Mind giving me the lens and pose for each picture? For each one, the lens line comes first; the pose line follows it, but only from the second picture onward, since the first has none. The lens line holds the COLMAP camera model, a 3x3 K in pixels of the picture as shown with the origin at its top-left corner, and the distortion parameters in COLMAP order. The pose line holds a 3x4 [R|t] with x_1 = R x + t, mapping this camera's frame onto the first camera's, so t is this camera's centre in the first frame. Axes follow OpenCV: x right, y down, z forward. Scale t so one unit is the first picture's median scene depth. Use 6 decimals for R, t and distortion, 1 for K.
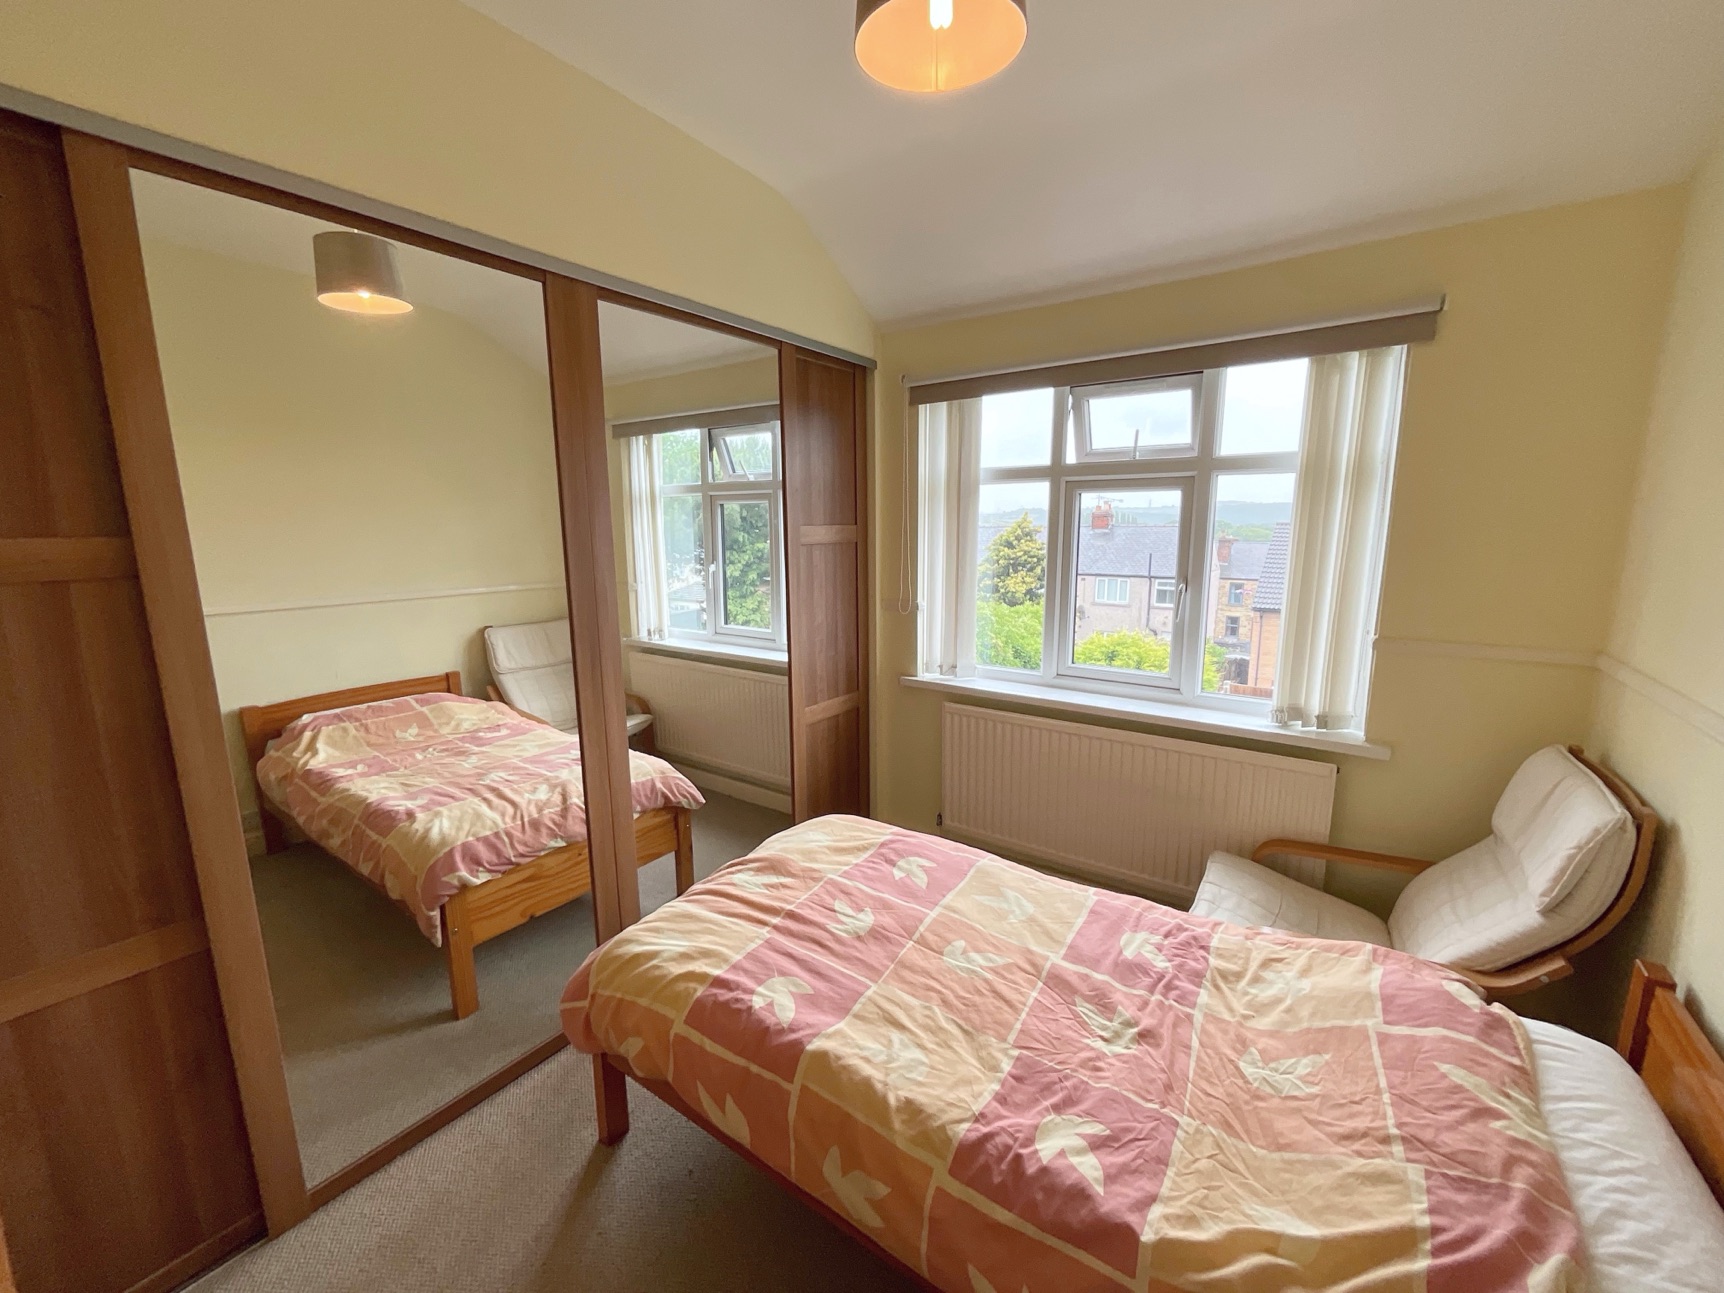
lens RADIAL K [[698.0, 0, 867.2], [0, 698.0, 646.2], [0, 0, 1]] dist [-0.001979, 0.001807]
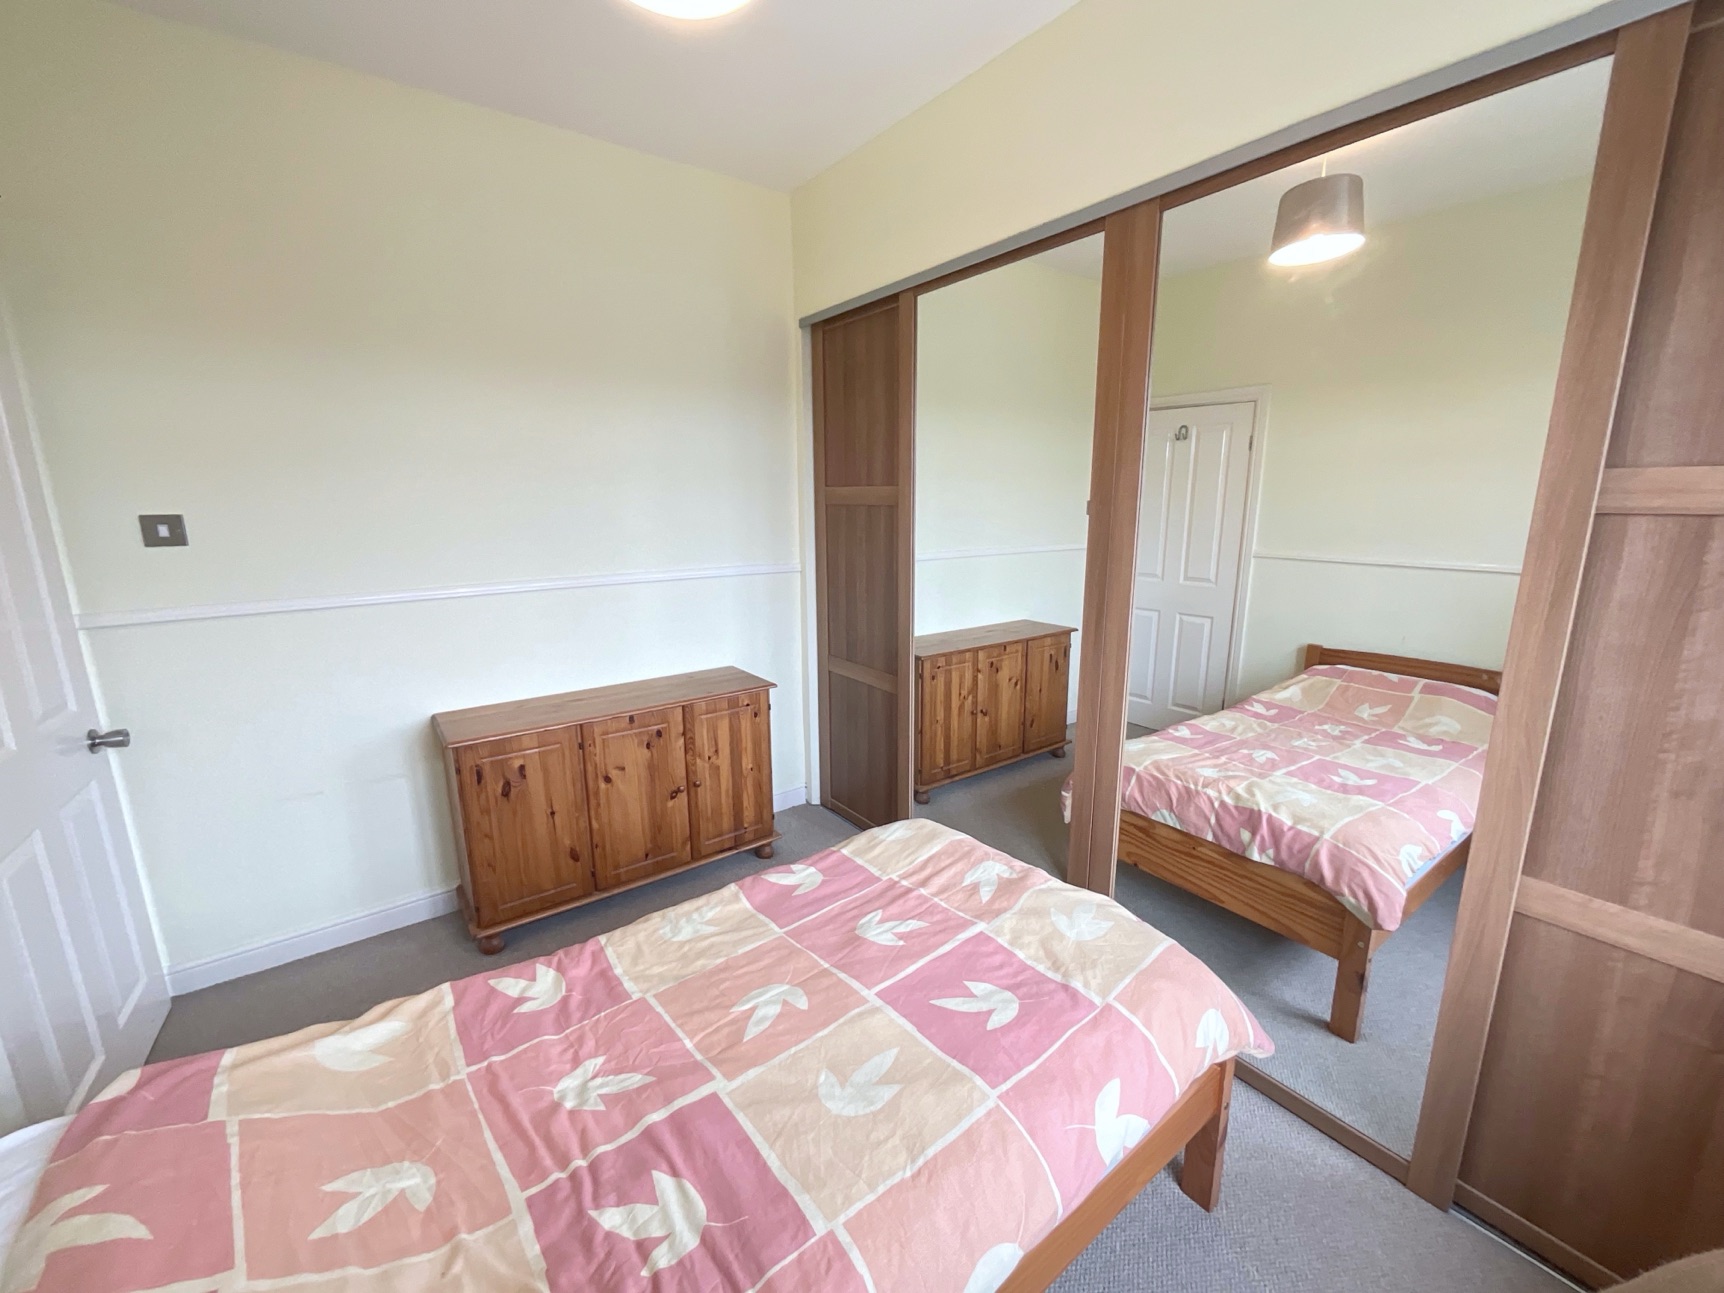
lens RADIAL K [[698.0, 0, 855.6], [0, 698.0, 647.2], [0, 0, 1]] dist [-0.001979, 0.001807]
pose [[-0.322868, 0.208464, -0.923200, 0.710088], [-0.159253, 0.949567, 0.270113, -0.170110], [0.932950, 0.234233, -0.273386, 1.099999]]
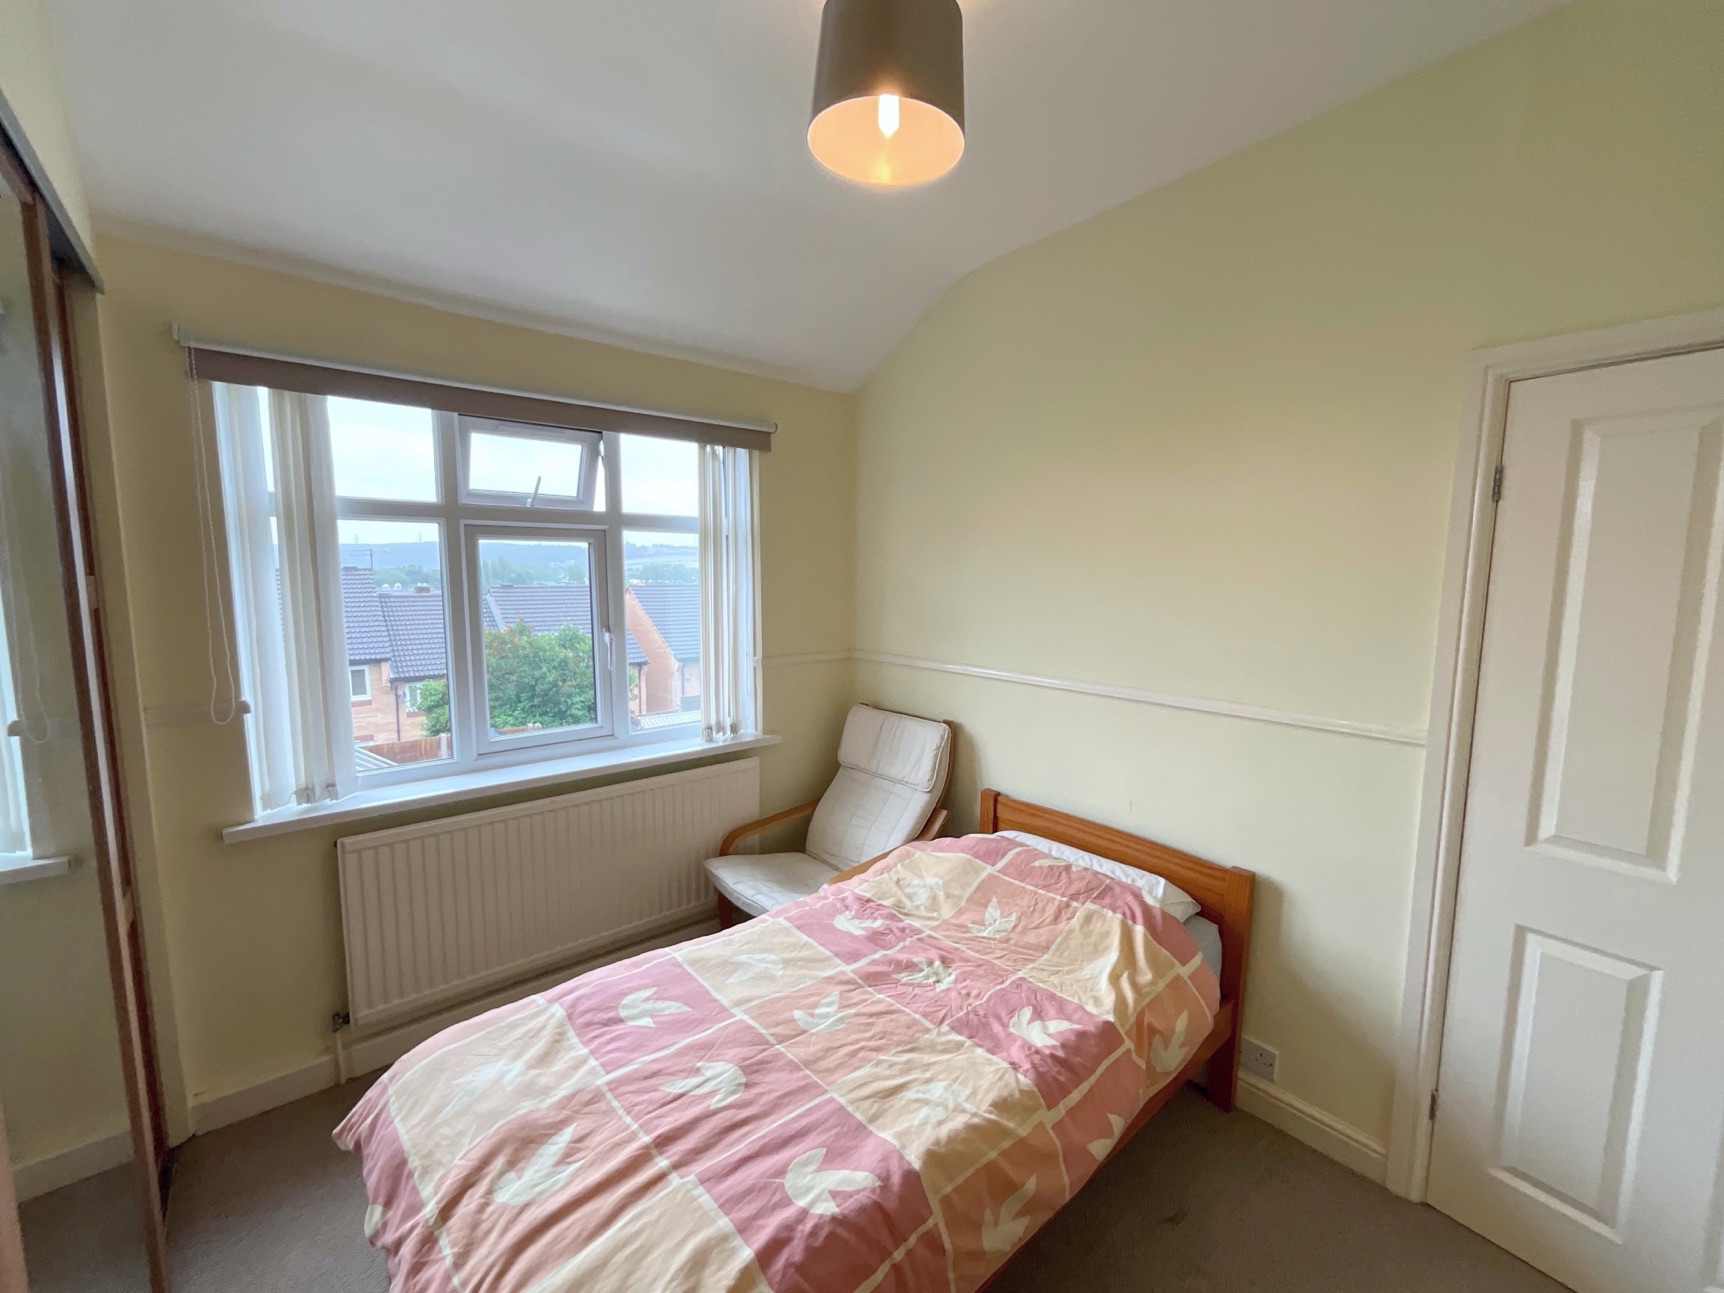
lens RADIAL K [[698.0, 0, 860.3], [0, 698.0, 644.6], [0, 0, 1]] dist [-0.001979, 0.001807]
pose [[0.247980, -0.096068, 0.963990, -0.669365], [0.160839, 0.985344, 0.056821, -0.104450], [-0.955320, 0.140957, 0.259797, 0.559803]]
